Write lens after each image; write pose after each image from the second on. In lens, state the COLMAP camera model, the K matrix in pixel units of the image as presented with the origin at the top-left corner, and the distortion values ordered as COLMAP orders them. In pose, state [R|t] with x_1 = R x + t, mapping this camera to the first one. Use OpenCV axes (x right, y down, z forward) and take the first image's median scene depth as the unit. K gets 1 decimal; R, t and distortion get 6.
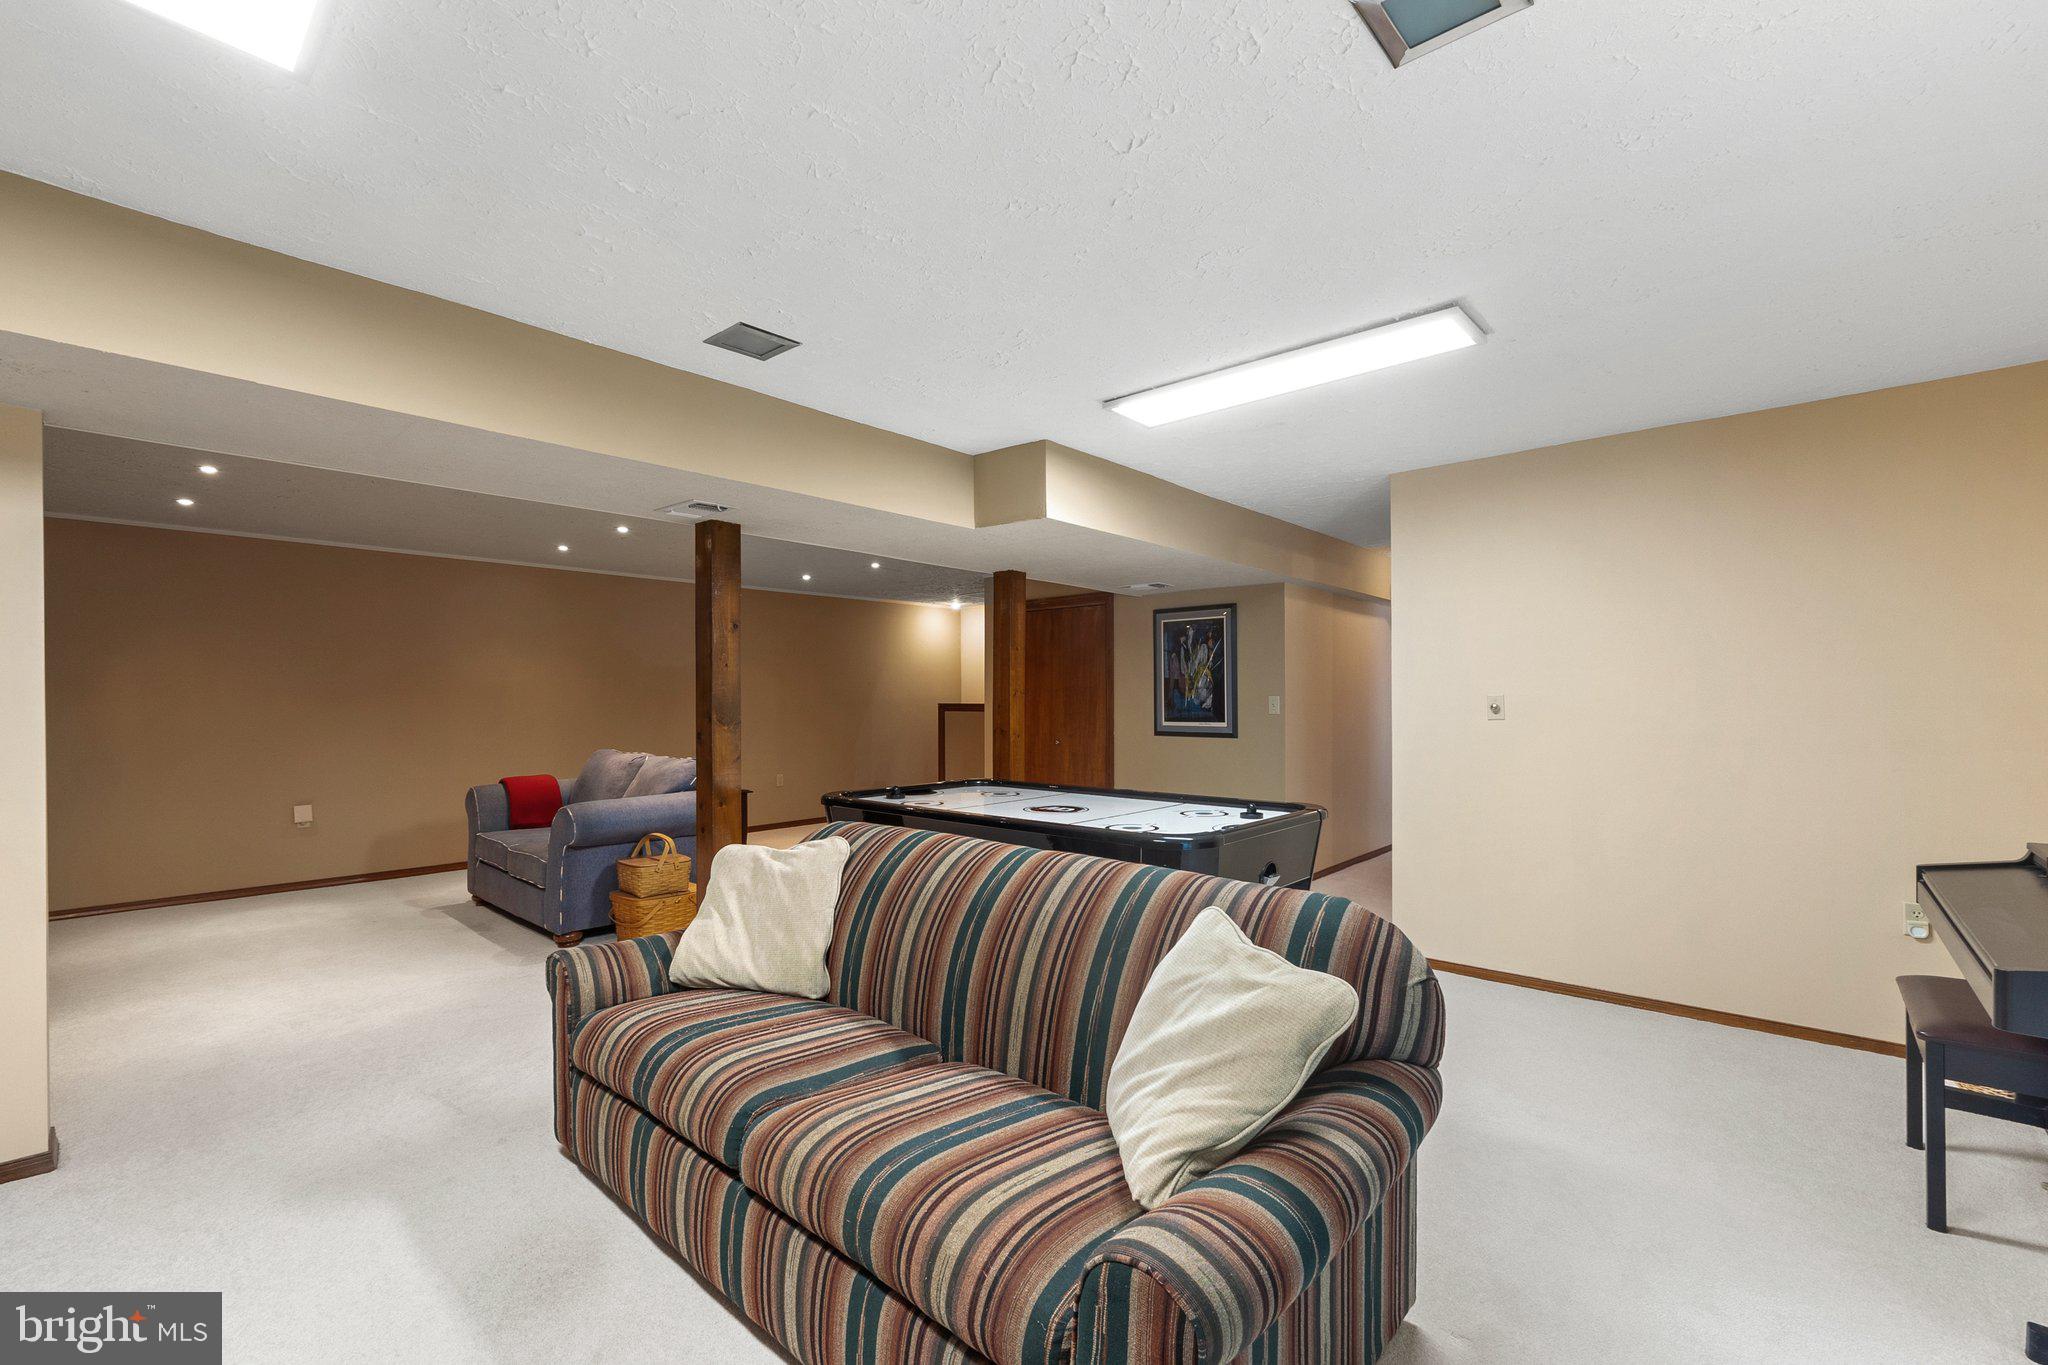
lens RADIAL K [[880.0, 0, 1019.6], [0, 880.0, 696.5], [0, 0, 1]] dist [-0.003855, -0.001039]
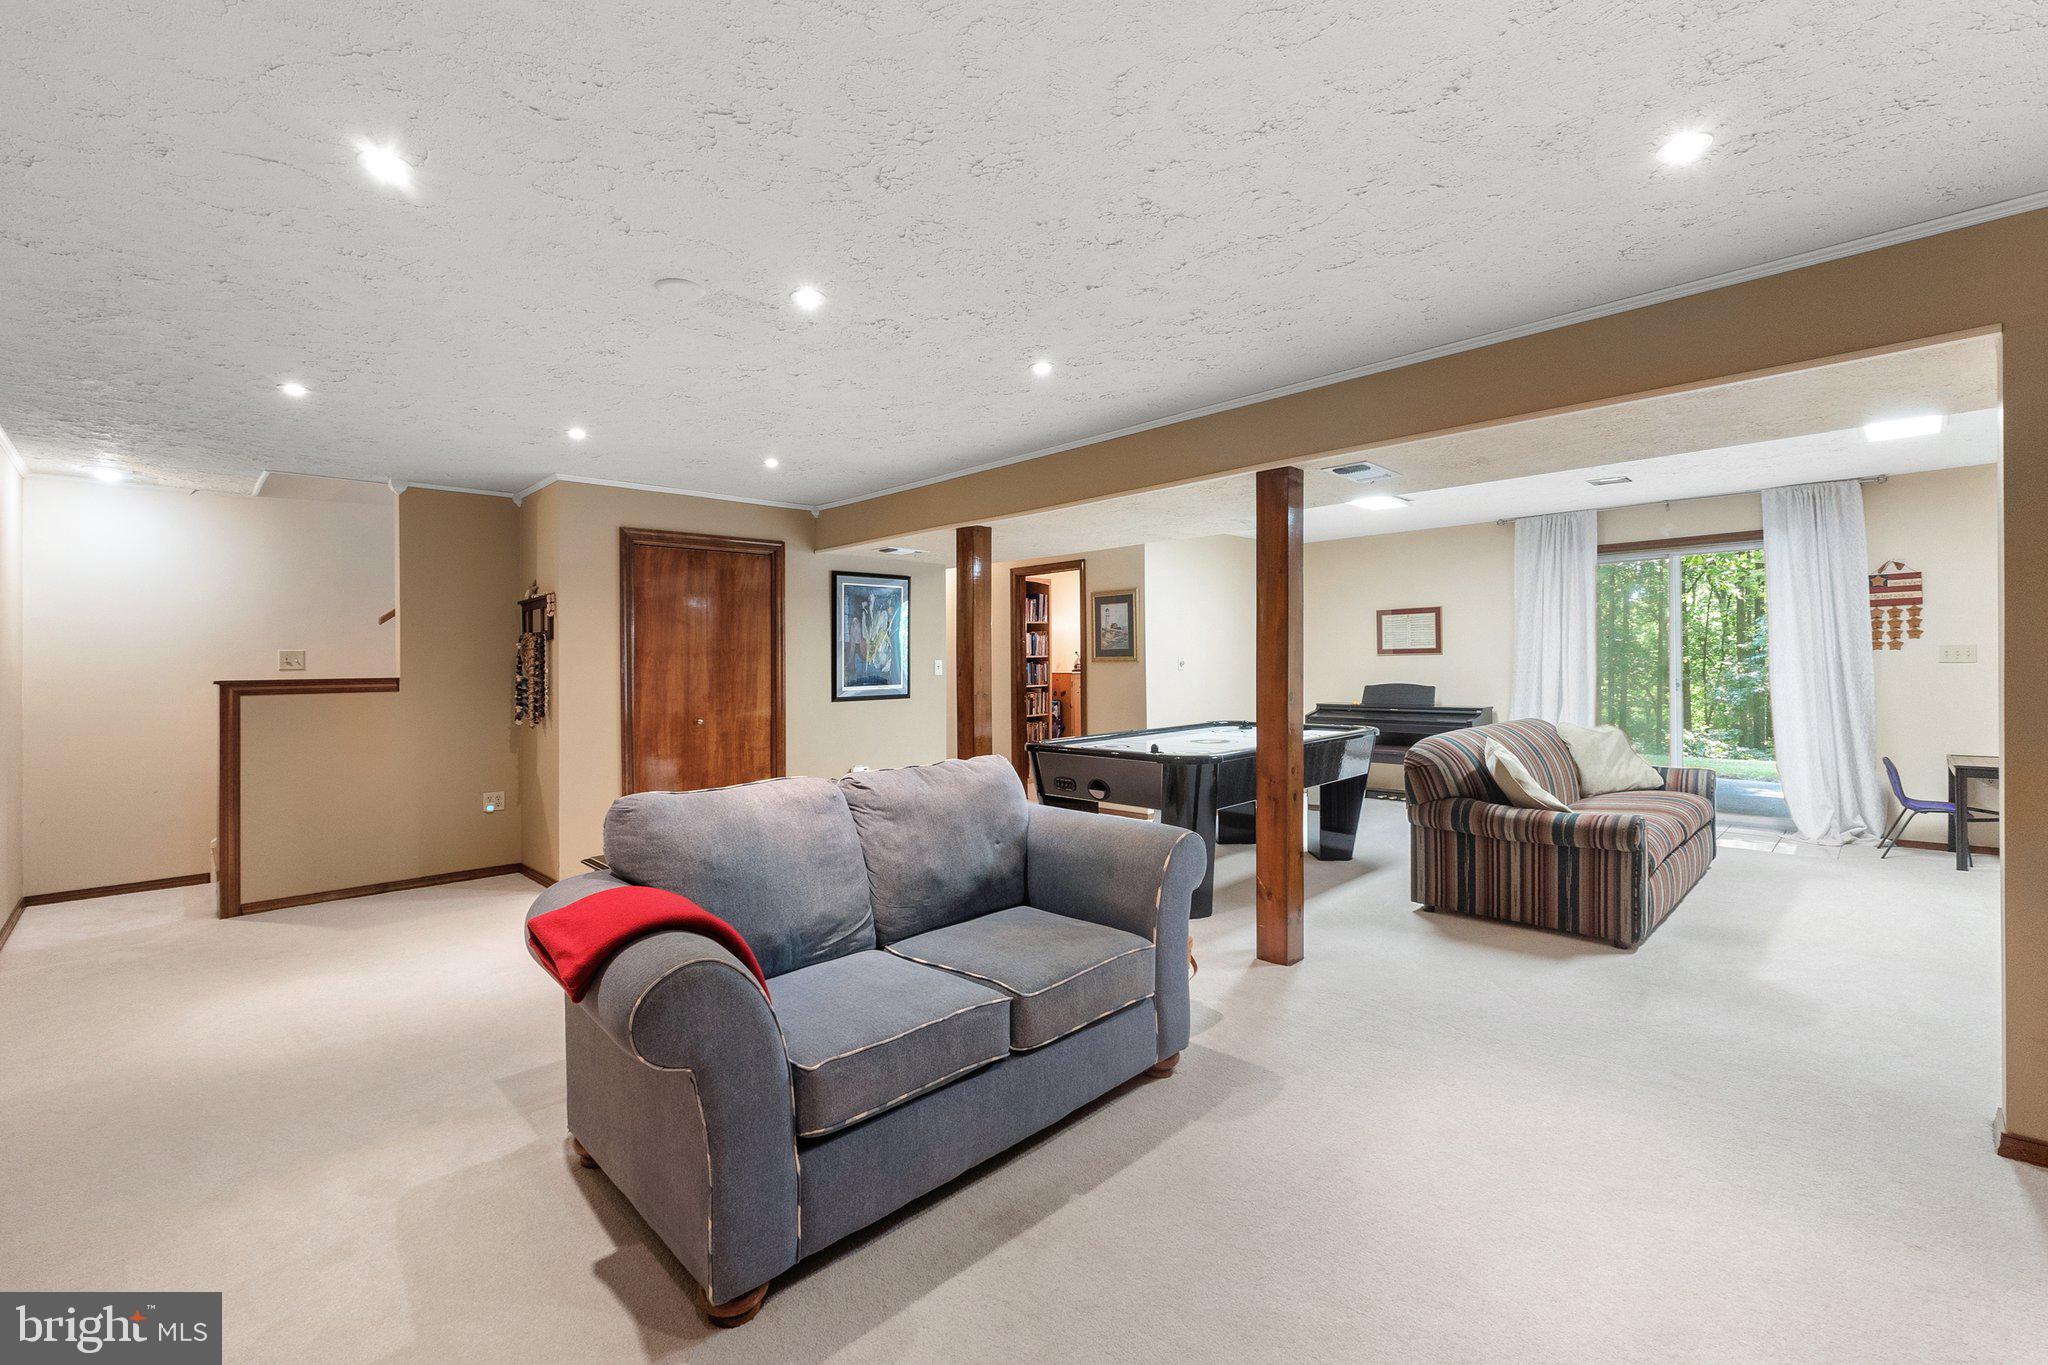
lens RADIAL K [[880.0, 0, 1020.3], [0, 880.0, 663.5], [0, 0, 1]] dist [-0.003855, -0.001039]
pose [[0.036413, -0.000540, 0.999337, -0.828511], [0.013051, 0.999915, 0.000065, 0.005148], [-0.999252, 0.013040, 0.036417, 0.796731]]
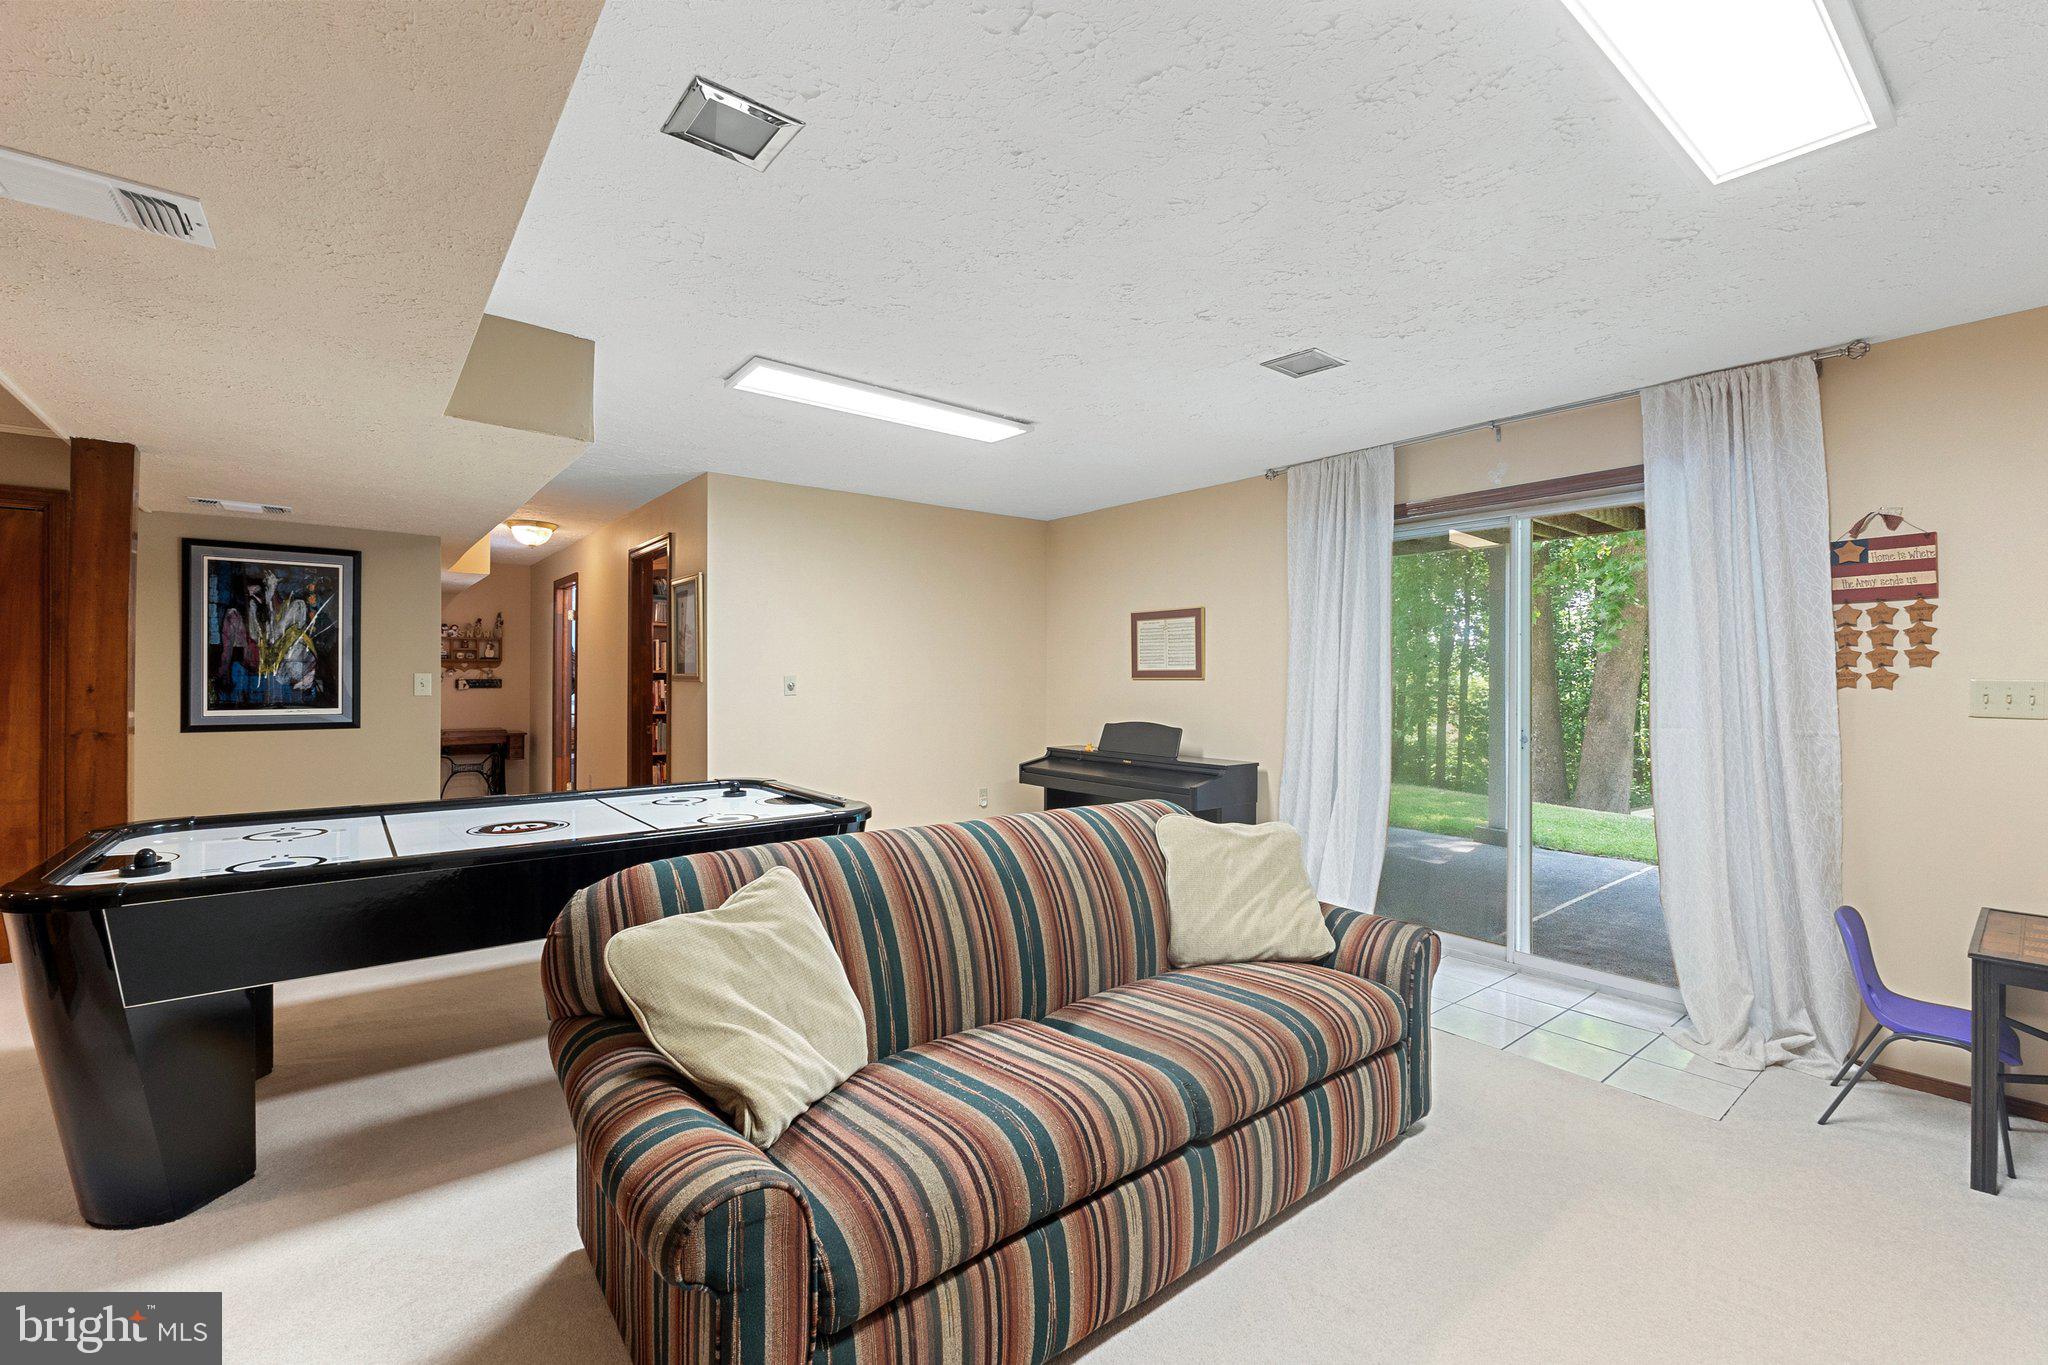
lens RADIAL K [[880.0, 0, 1025.0], [0, 880.0, 676.4], [0, 0, 1]] dist [-0.003855, -0.001039]
pose [[0.134471, 0.004212, 0.990909, -0.414168], [-0.006448, 0.999974, -0.003376, 0.001029], [-0.990897, -0.005935, 0.134494, 0.319310]]
